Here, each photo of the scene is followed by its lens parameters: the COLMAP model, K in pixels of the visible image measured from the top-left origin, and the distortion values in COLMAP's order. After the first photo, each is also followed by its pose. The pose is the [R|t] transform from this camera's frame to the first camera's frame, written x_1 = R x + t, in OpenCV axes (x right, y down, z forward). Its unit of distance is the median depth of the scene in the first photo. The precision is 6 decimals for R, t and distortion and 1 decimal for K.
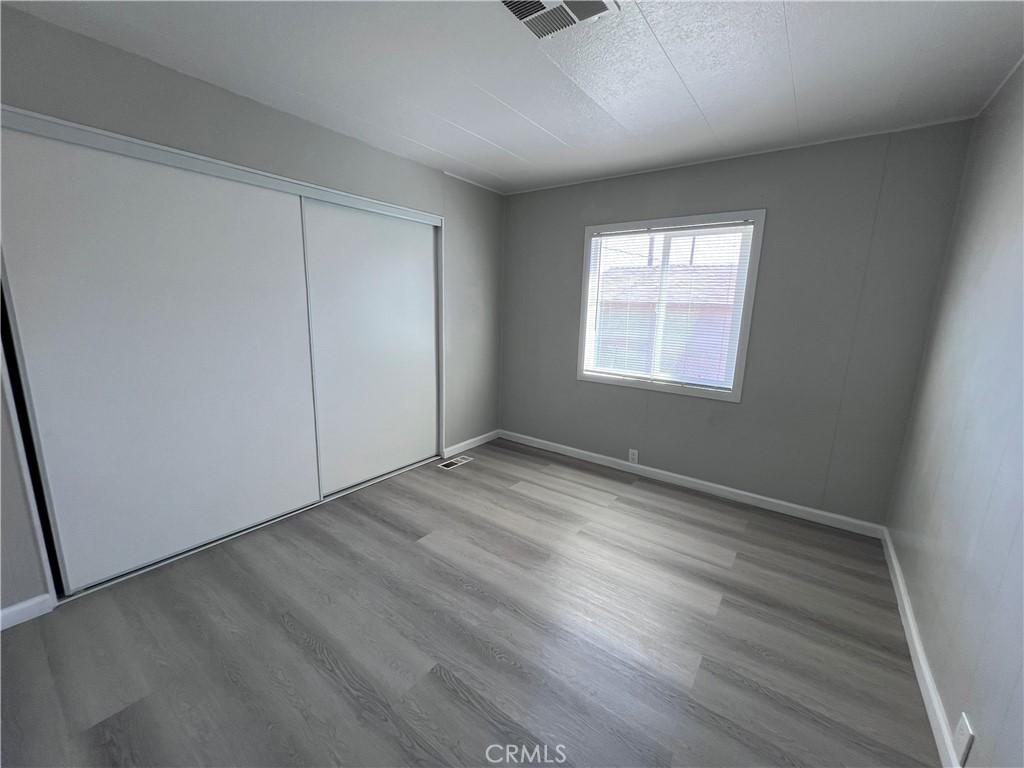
lens RADIAL K [[414.5, 0, 502.5], [0, 414.5, 383.9], [0, 0, 1]] dist [-0.001096, -0.000043]
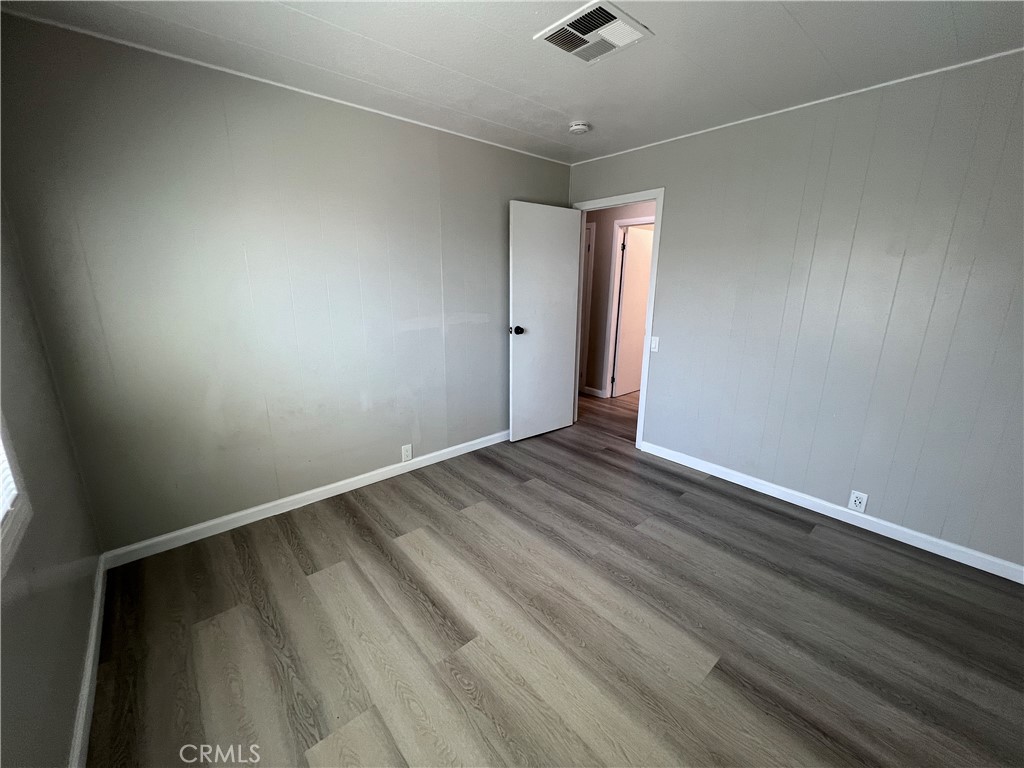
lens RADIAL K [[409.4, 0, 513.4], [0, 409.4, 384.9], [0, 0, 1]] dist [-0.000435, 0.000527]
pose [[-0.980861, -0.082446, 0.176394, 0.037812], [0.003302, 0.898755, 0.438438, -0.314286], [-0.194683, 0.430629, -0.881282, 1.508993]]
